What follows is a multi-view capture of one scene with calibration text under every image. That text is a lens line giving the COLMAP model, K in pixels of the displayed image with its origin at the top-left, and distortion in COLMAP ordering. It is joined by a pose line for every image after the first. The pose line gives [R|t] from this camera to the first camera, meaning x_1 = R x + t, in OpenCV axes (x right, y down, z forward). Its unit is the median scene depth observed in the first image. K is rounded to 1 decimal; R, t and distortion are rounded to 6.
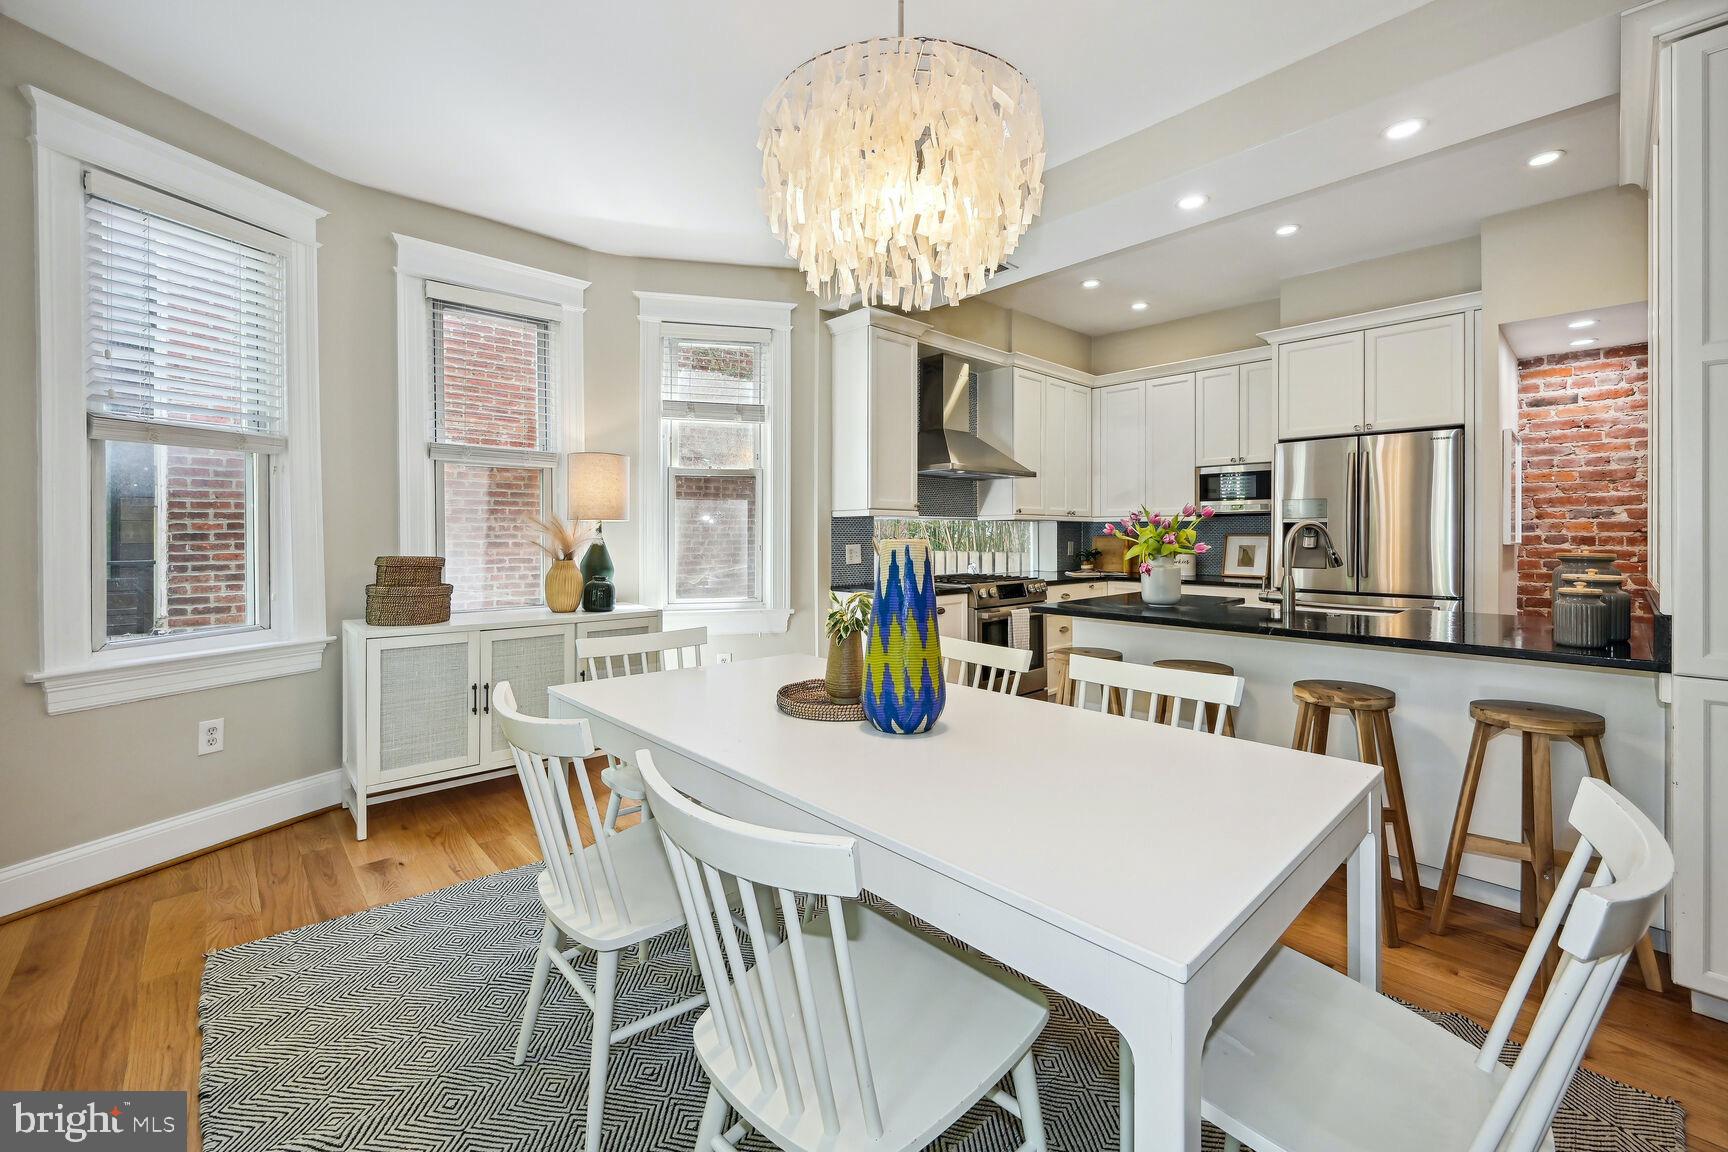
lens RADIAL K [[699.0, 0, 863.9], [0, 699.0, 535.6], [0, 0, 1]] dist [0.000231, 0.000069]
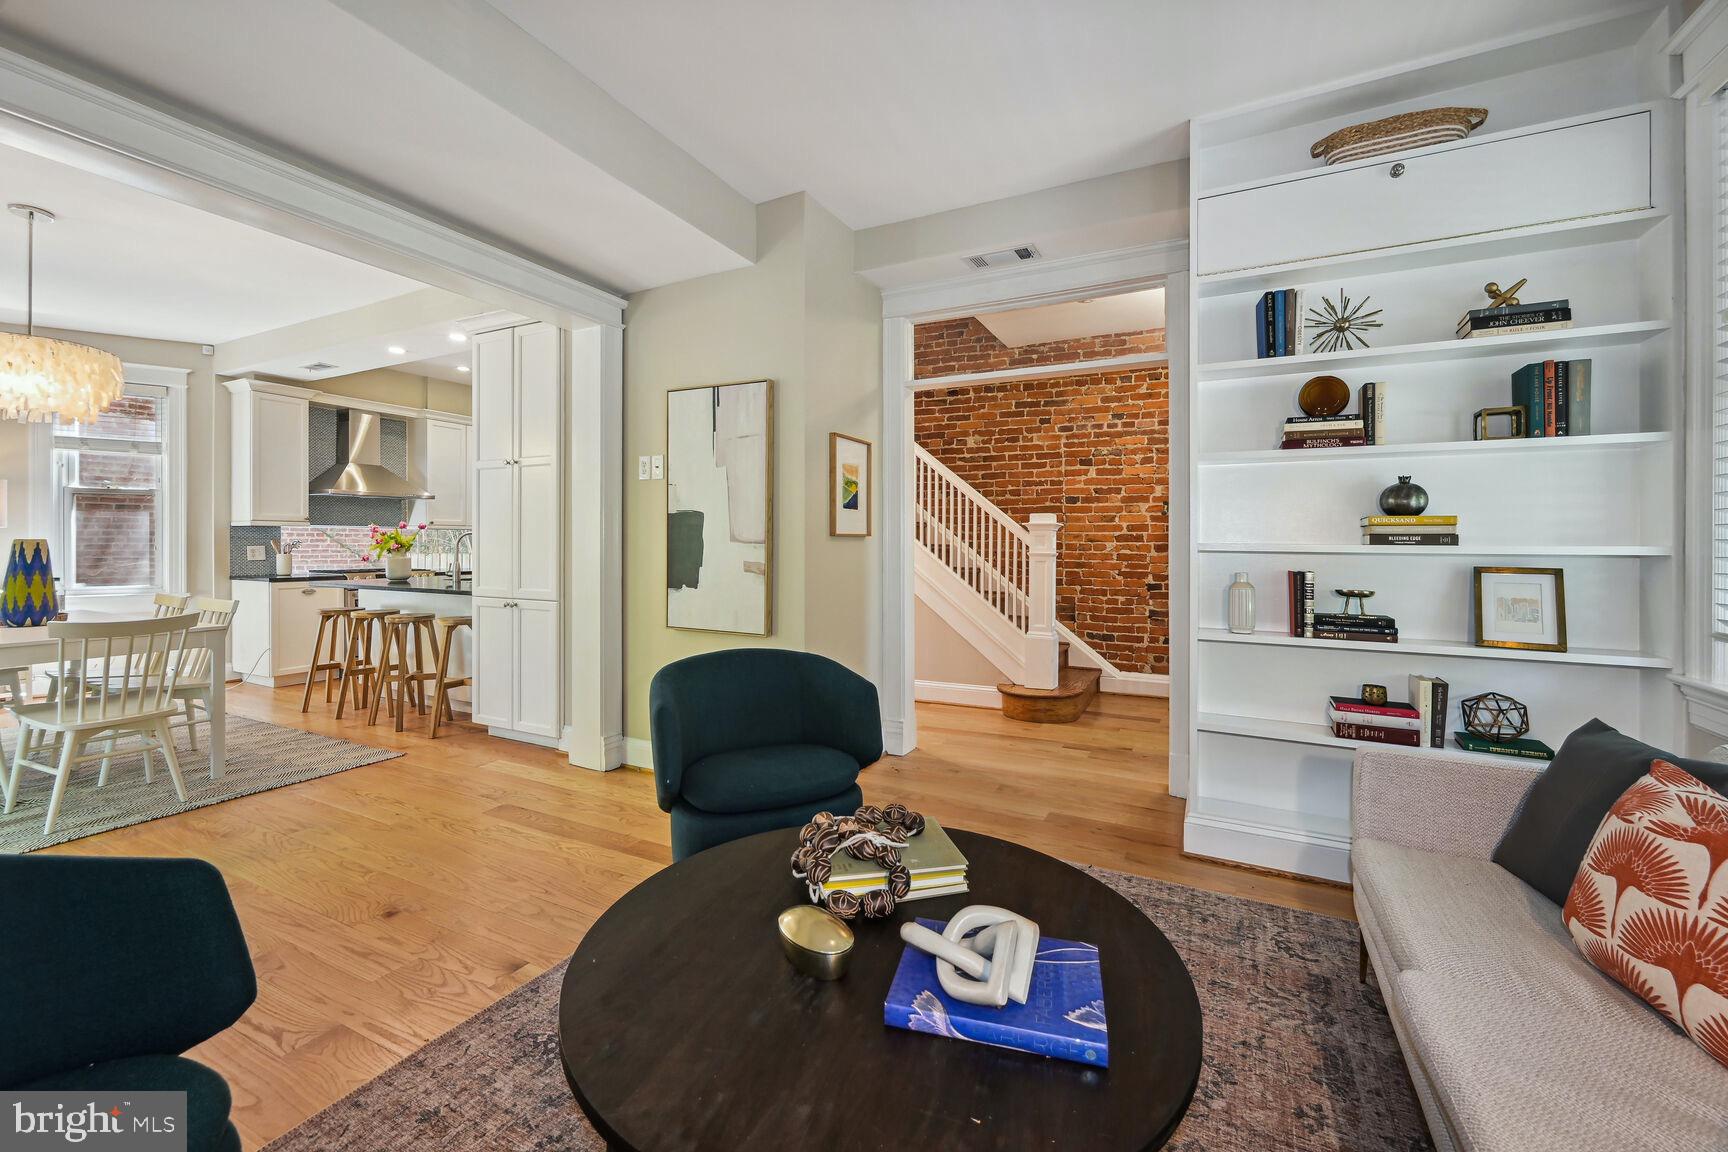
lens RADIAL K [[703.1, 0, 864.4], [0, 703.1, 542.7], [0, 0, 1]] dist [0.000747, 0.000207]
pose [[0.940607, 0.001715, 0.339494, 0.661962], [-0.001232, 0.999998, -0.001639, 0.006982], [-0.339496, 0.001123, 0.940607, -0.726055]]
